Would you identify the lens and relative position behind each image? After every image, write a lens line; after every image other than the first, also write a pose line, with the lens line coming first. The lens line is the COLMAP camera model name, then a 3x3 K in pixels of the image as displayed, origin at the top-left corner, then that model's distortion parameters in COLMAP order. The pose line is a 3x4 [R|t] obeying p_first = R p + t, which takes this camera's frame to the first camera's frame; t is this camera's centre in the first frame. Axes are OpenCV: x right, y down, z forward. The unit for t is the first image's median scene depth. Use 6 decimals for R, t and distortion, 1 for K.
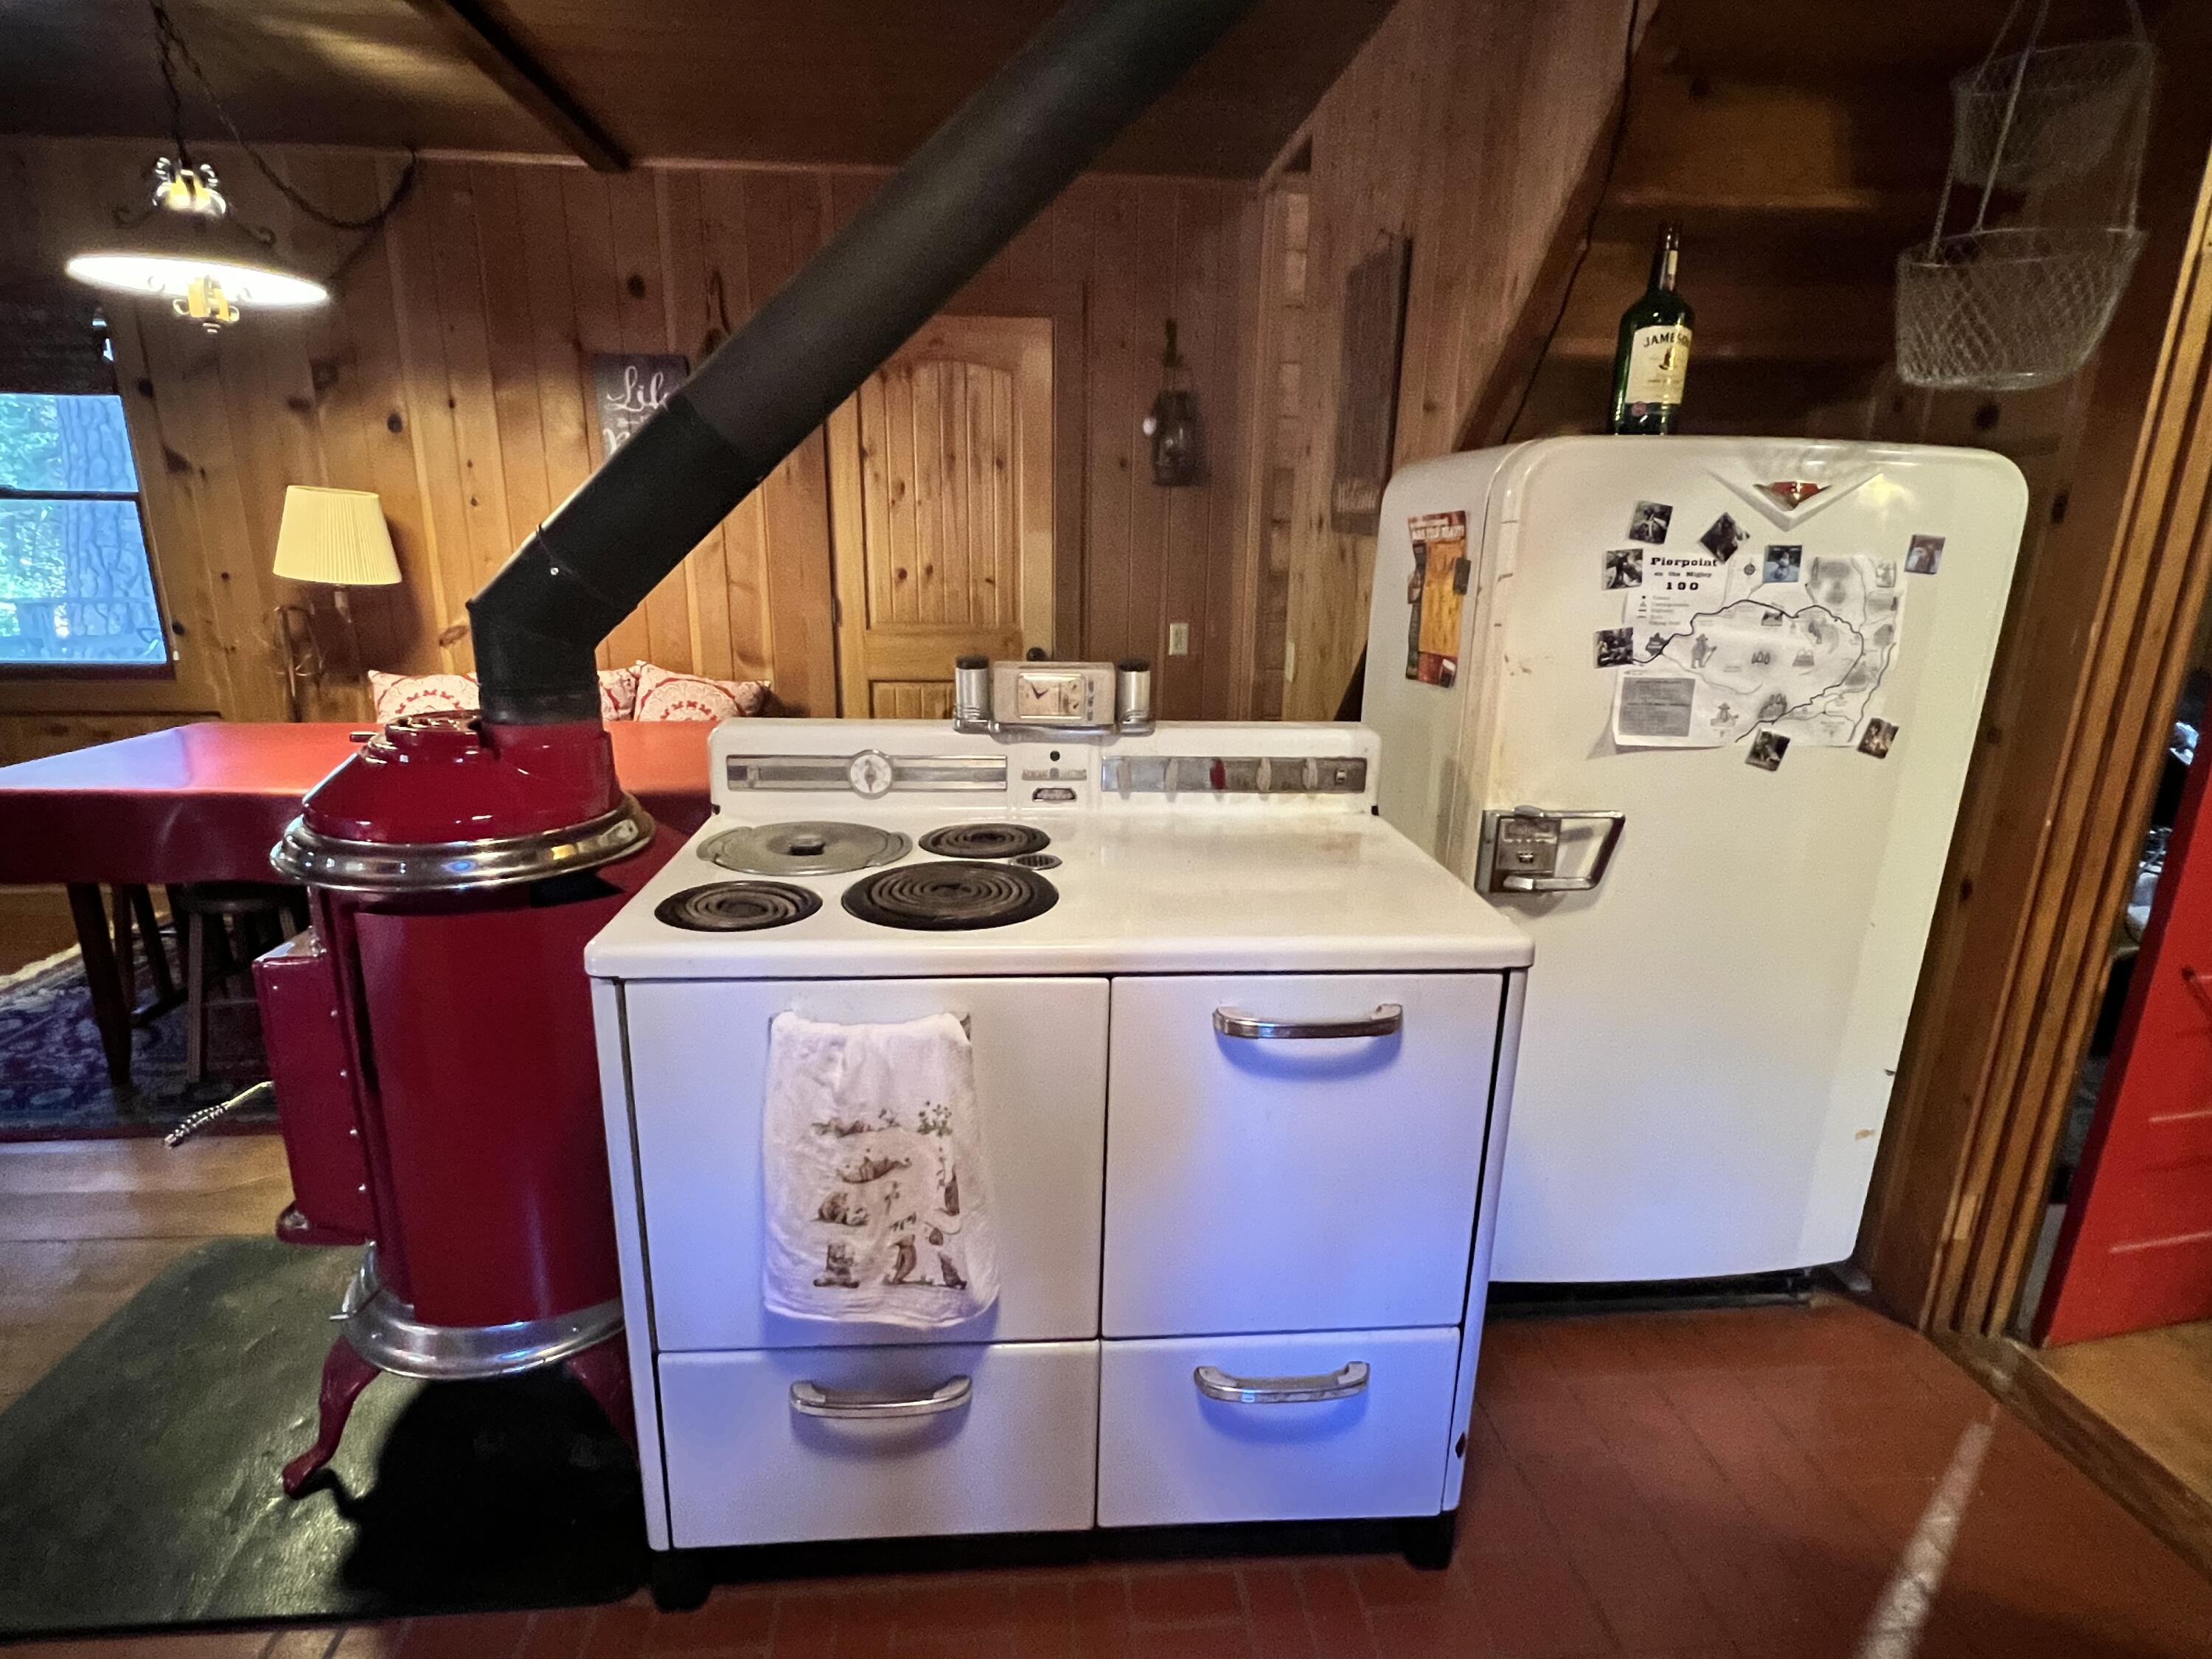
lens RADIAL K [[1119.9, 0, 1103.6], [0, 1119.9, 829.1], [0, 0, 1]] dist [0.003497, -0.003446]
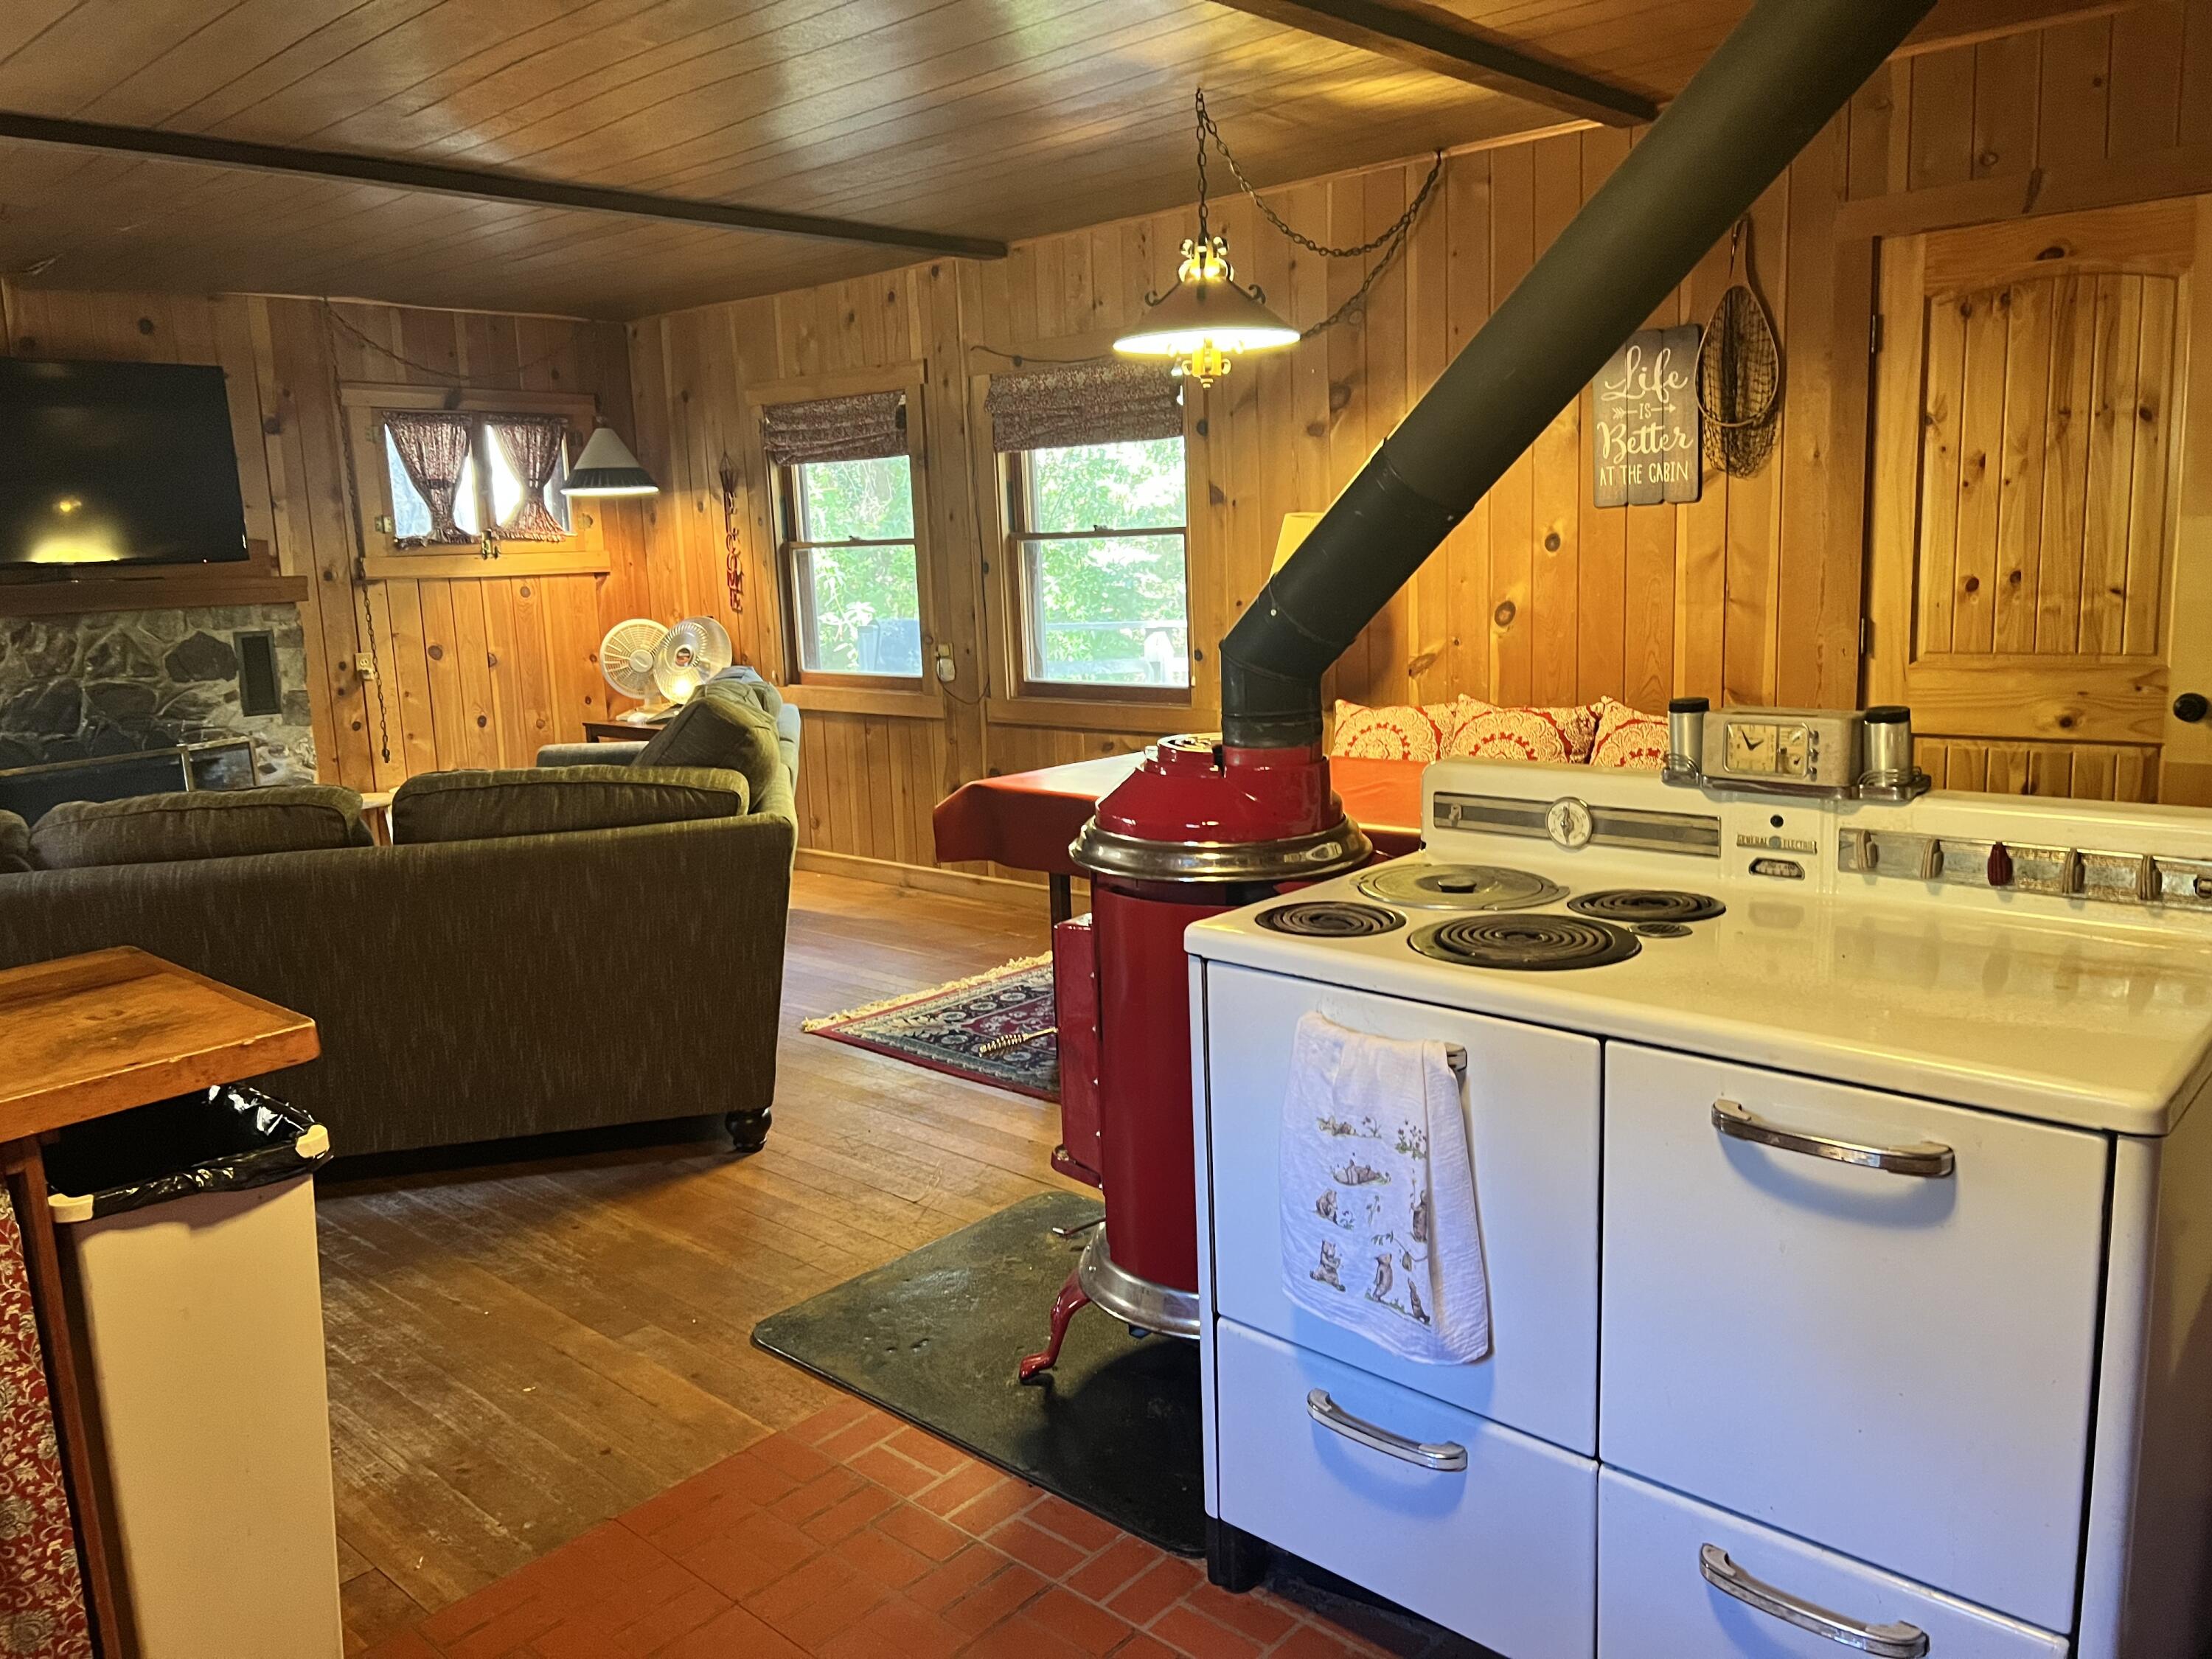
lens RADIAL K [[1663.6, 0, 1101.0], [0, 1663.6, 813.9], [0, 0, 1]] dist [0.055439, -0.059012]
pose [[0.677576, 0.079568, -0.731136, 0.348704], [-0.139233, 0.990031, -0.021291, 0.016621], [0.722153, 0.116224, 0.681900, -0.130684]]
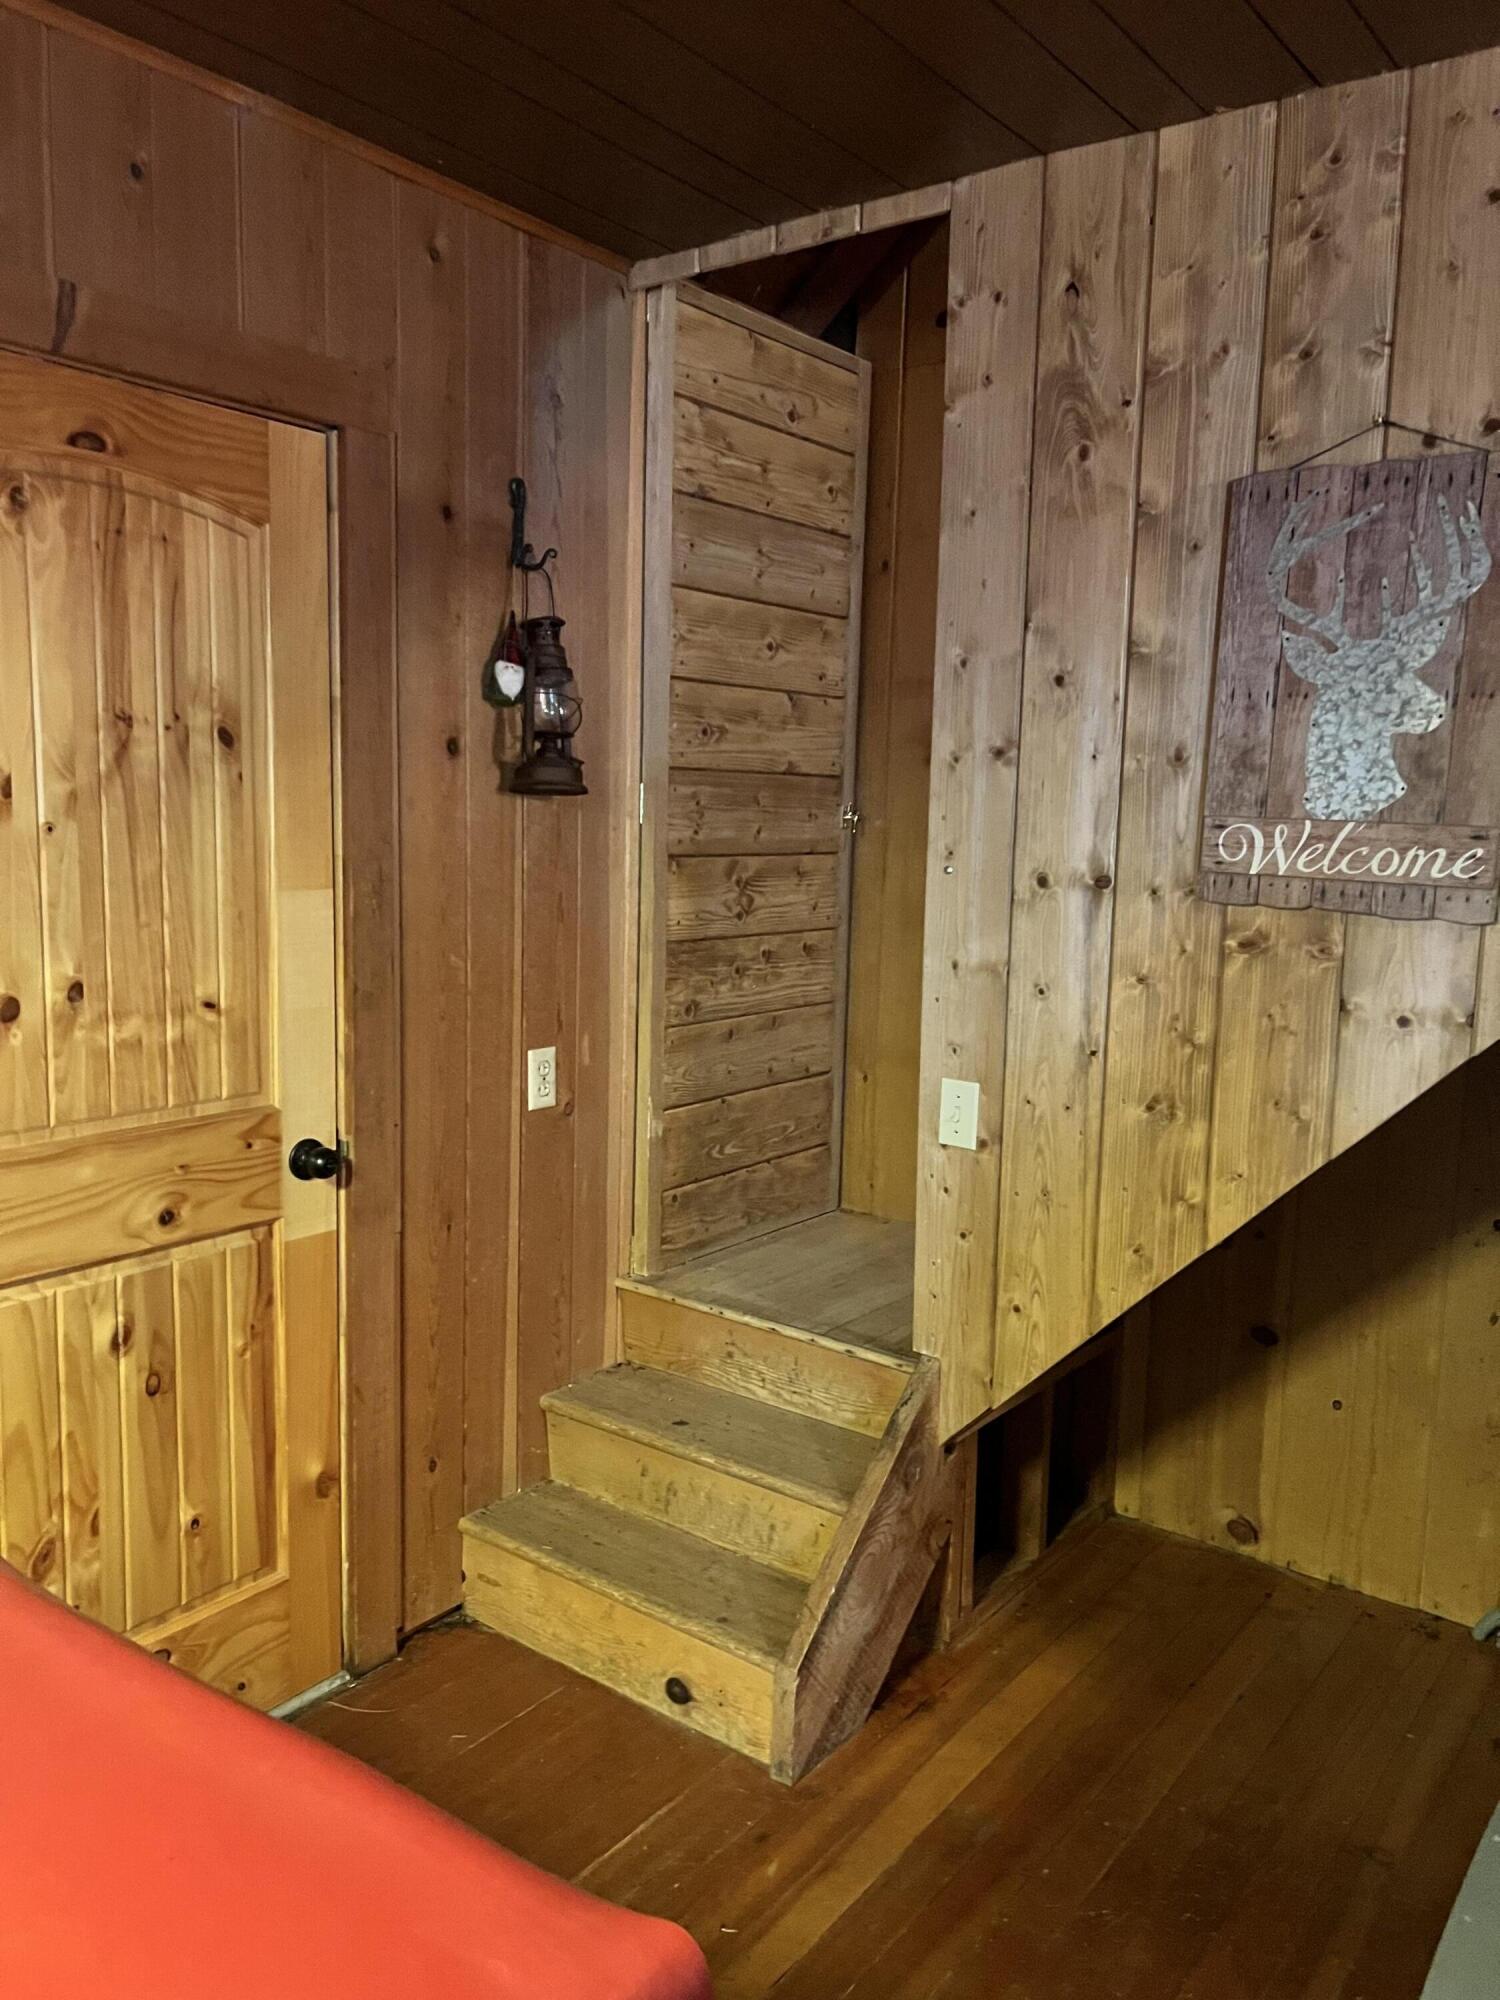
lens RADIAL K [[1504.2, 0, 739.2], [0, 1504.2, 1020.0], [0, 0, 1]] dist [0.055439, -0.059012]
pose [[0.677156, -0.101424, 0.728816, -0.591291], [0.178231, 0.983569, -0.028721, -0.252490], [-0.713928, 0.149347, 0.684107, 0.717665]]
